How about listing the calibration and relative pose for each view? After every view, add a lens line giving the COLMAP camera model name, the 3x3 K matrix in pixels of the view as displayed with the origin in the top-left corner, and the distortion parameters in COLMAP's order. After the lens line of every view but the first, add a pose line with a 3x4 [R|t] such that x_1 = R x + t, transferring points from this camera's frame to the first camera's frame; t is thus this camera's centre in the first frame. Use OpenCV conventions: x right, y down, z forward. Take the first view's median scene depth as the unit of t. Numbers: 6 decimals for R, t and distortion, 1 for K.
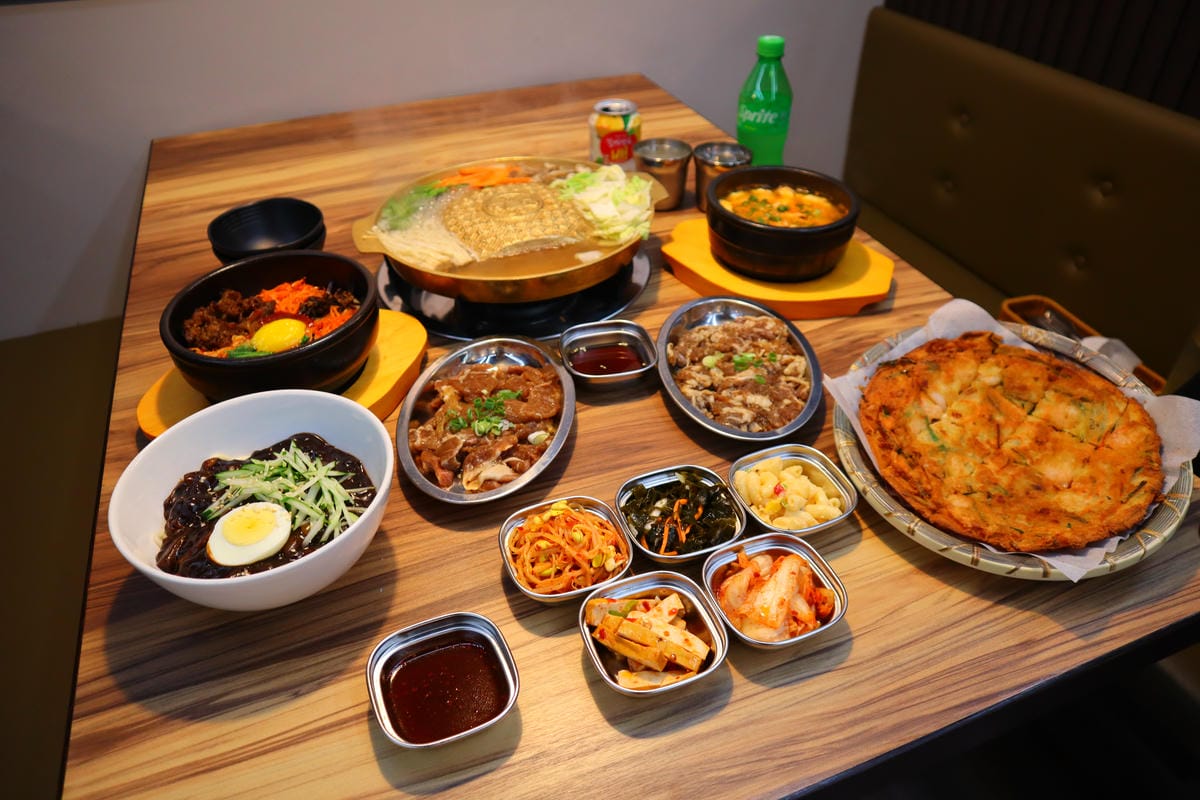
lens RADIAL K [[853.8, 0, 593.5], [0, 853.8, 402.1], [0, 0, 1]] dist [-0.094672, 0.005946]
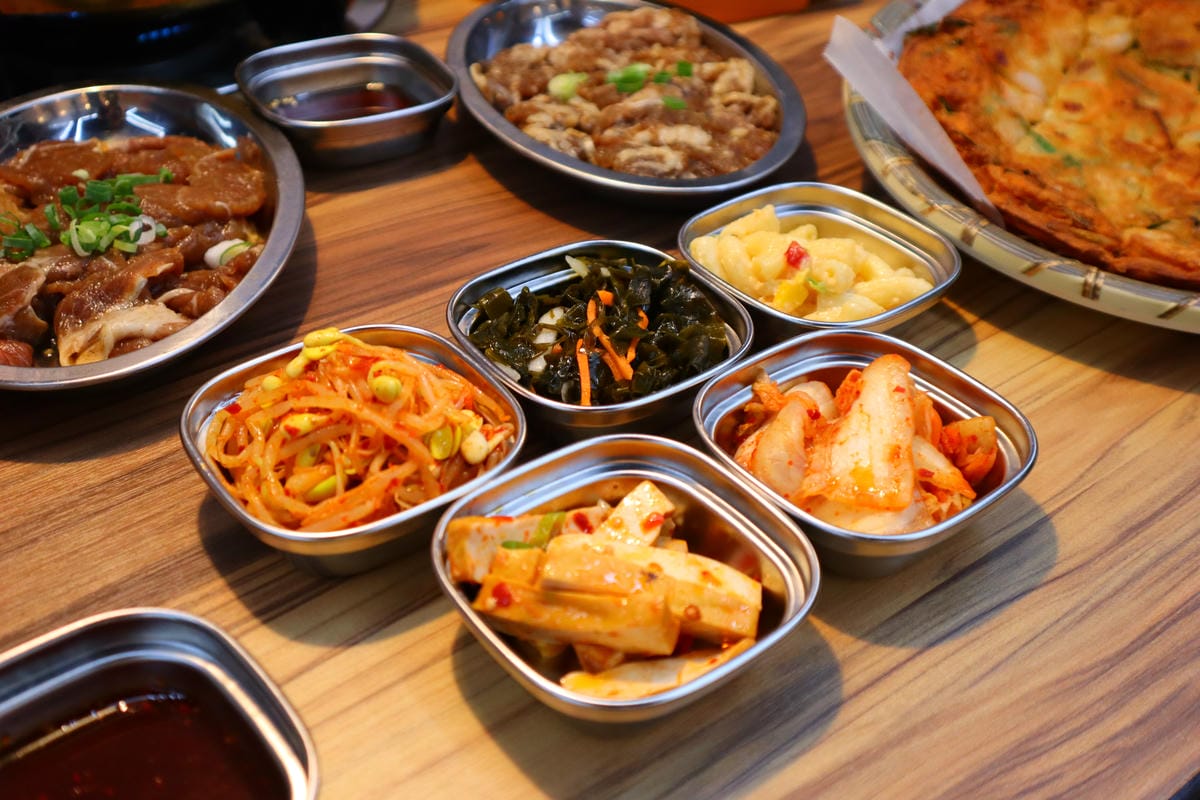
lens RADIAL K [[1319.2, 0, 600.3], [0, 1319.2, 399.2], [0, 0, 1]] dist [0.024923, 0.000000]
pose [[0.955590, -0.144657, 0.256753, -0.070892], [0.151388, 0.988453, -0.006537, 0.155239], [-0.252842, 0.045116, 0.966455, 0.315772]]
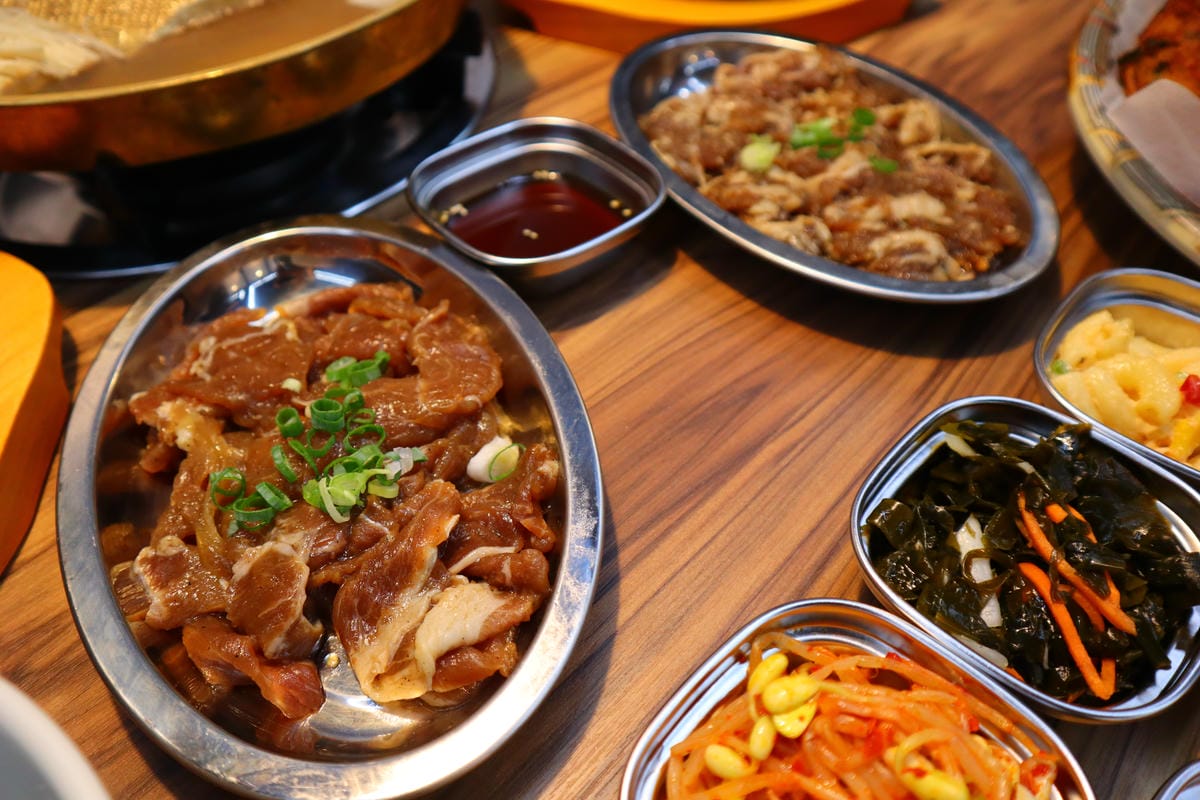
lens RADIAL K [[887.8, 0, 602.1], [0, 887.8, 420.1], [0, 0, 1]] dist [-0.044504, 0.012492]
pose [[0.894143, -0.331594, 0.300921, -0.137895], [0.281546, 0.938893, 0.198021, -0.037267], [-0.348195, -0.092336, 0.932864, 0.665521]]
